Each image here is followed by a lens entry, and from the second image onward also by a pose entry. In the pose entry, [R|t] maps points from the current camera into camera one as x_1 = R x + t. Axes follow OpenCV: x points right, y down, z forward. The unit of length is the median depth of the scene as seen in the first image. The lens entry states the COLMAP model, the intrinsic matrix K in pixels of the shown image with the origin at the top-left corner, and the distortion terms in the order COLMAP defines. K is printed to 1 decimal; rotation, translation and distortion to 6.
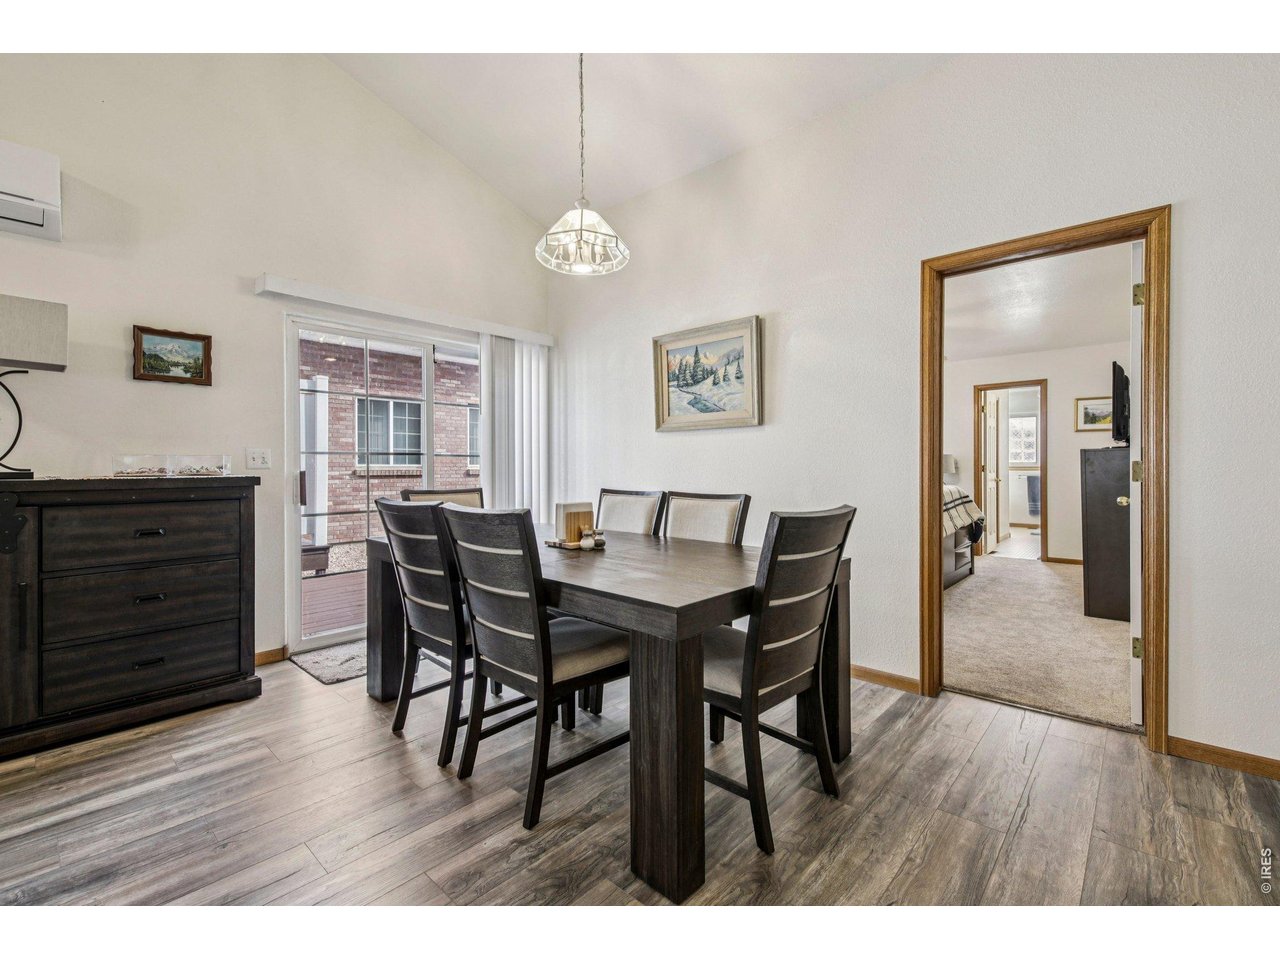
lens RADIAL K [[559.5, 0, 637.4], [0, 559.5, 471.9], [0, 0, 1]] dist [-0.016656, -0.000397]
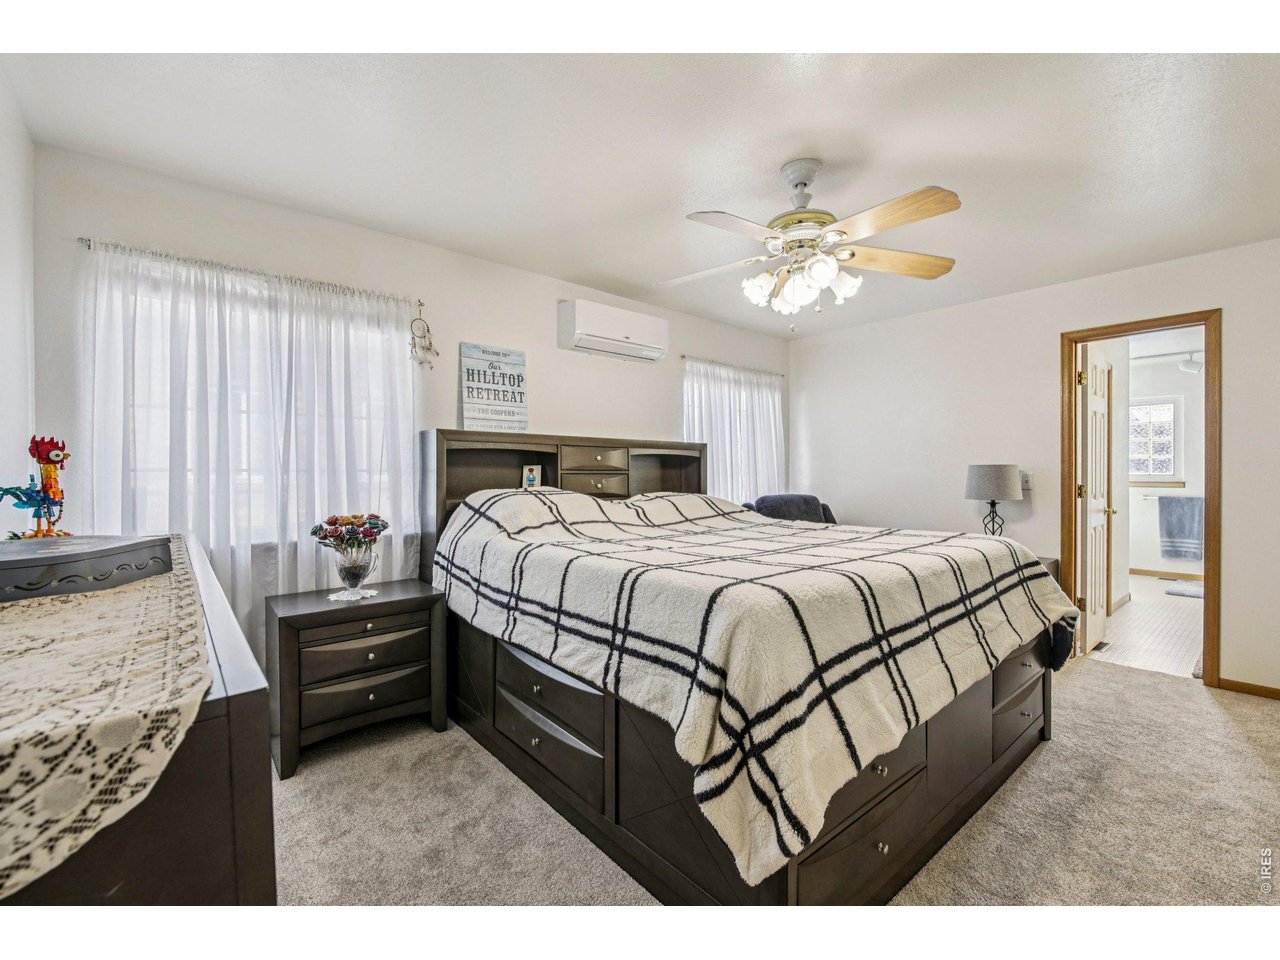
lens RADIAL K [[559.5, 0, 637.4], [0, 559.5, 471.9], [0, 0, 1]] dist [-0.016656, -0.000397]
pose [[0.991646, 0.005183, -0.128887, 0.271788], [-0.006080, 0.999960, -0.006569, -0.018168], [0.128848, 0.007298, 0.991638, 0.423036]]
